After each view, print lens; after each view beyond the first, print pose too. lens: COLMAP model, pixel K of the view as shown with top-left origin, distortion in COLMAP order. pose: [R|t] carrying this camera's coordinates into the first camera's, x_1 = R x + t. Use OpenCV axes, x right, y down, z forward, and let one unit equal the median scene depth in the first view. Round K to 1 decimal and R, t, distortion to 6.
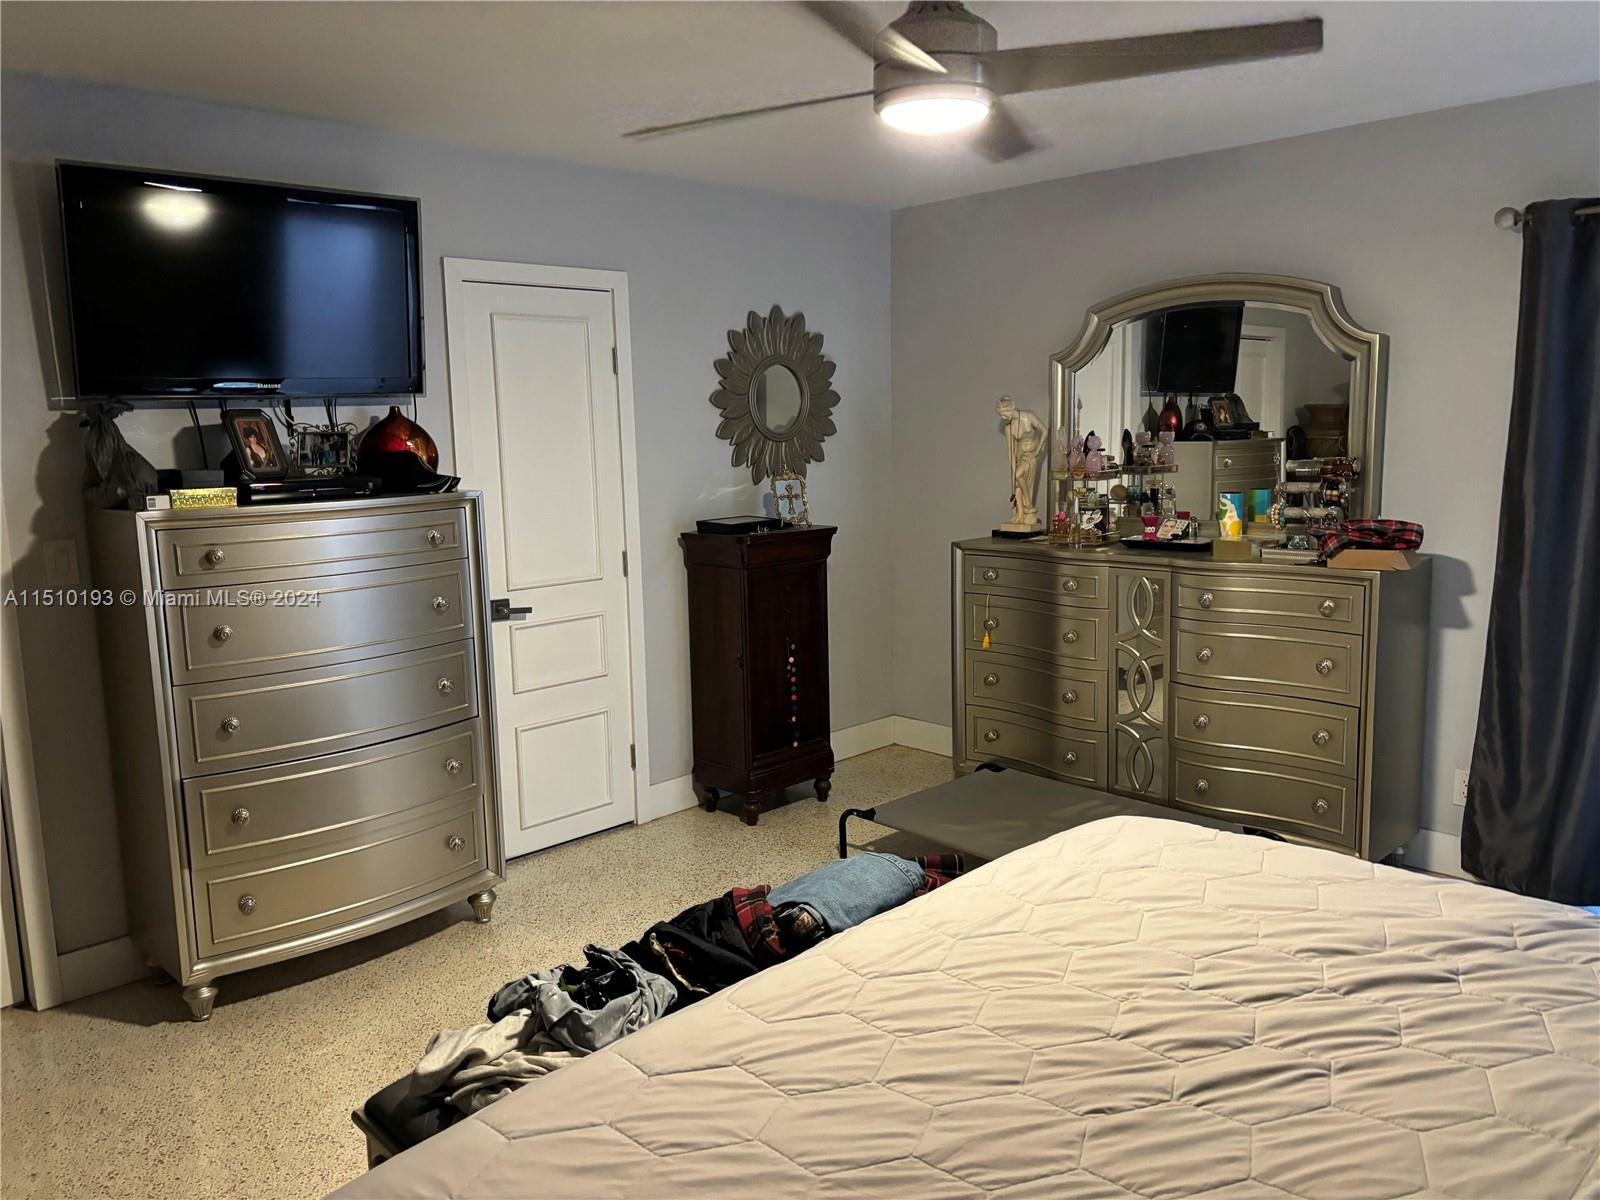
lens RADIAL K [[1199.7, 0, 800.0], [0, 1199.7, 600.0], [0, 0, 1]] dist [0.006905, 0.001595]
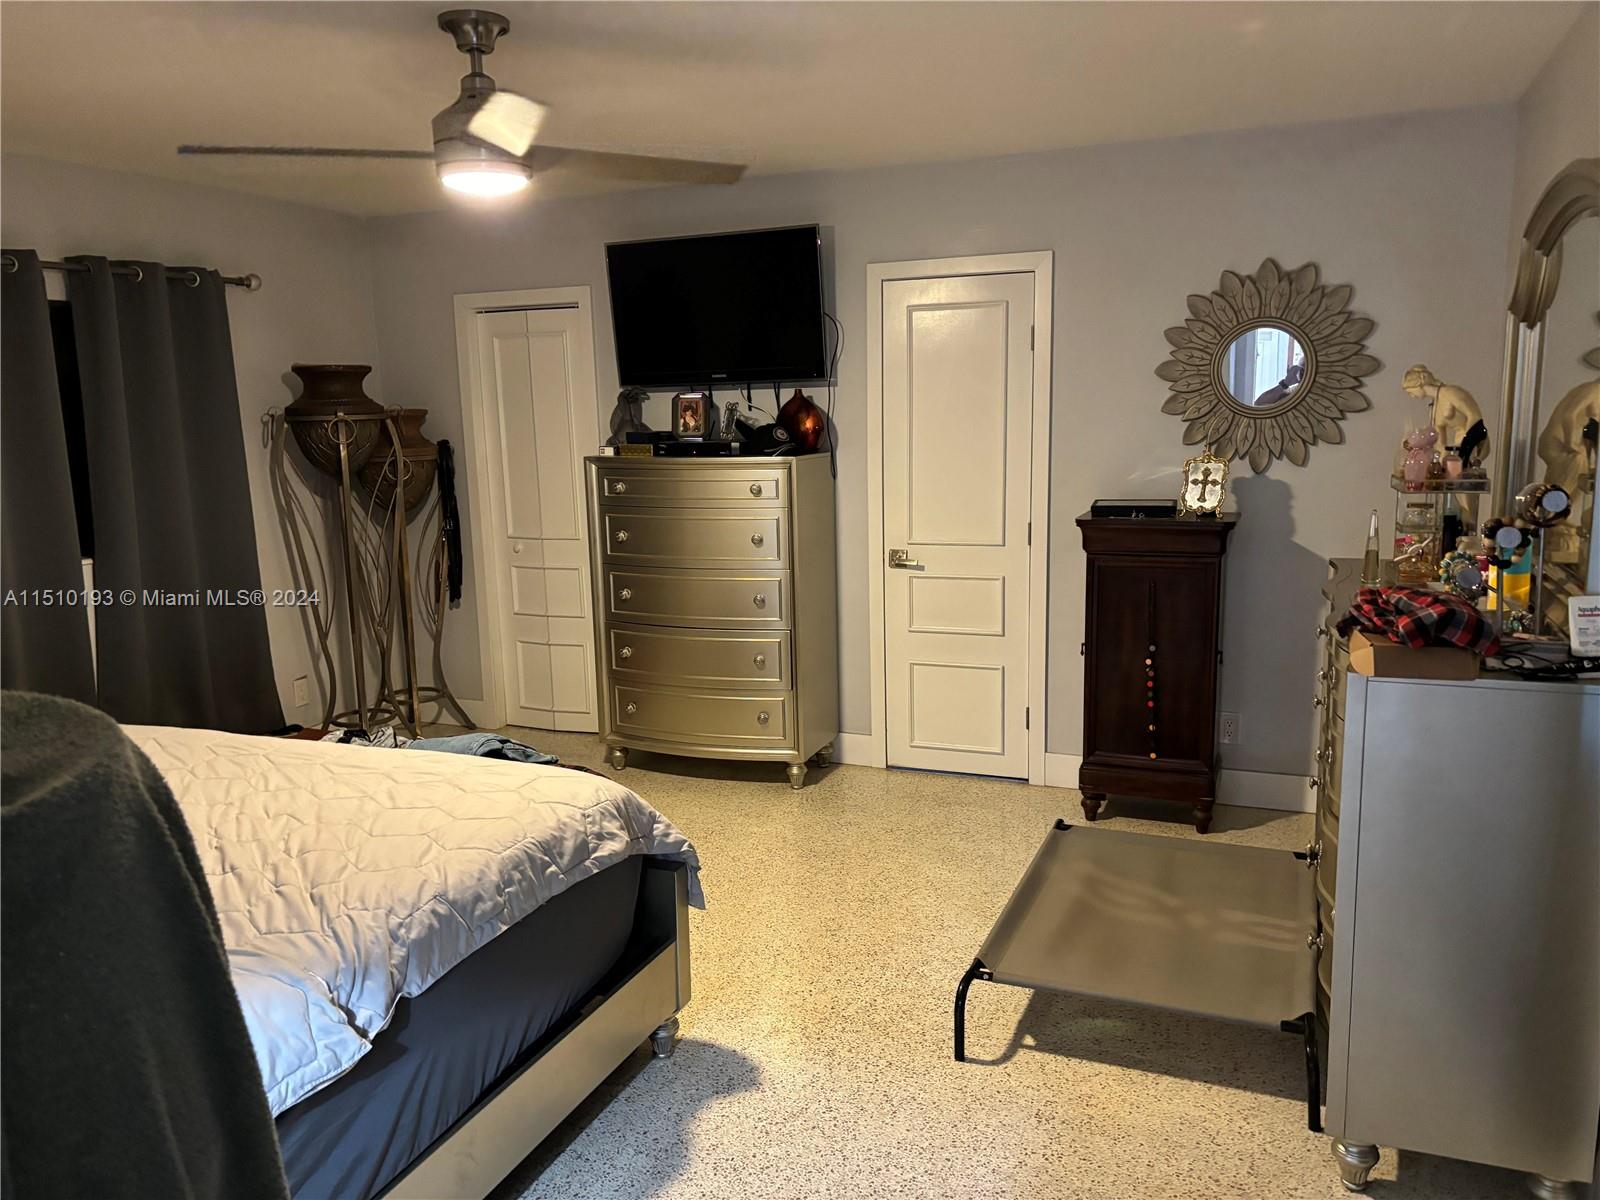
lens RADIAL K [[1230.7, 0, 799.5], [0, 1230.7, 627.3], [0, 0, 1]] dist [-0.008153, -0.004361]
pose [[0.356736, 0.189755, -0.914731, 0.750759], [-0.117374, 0.980499, 0.157623, -0.092775], [0.926802, 0.051136, 0.372052, 0.407129]]
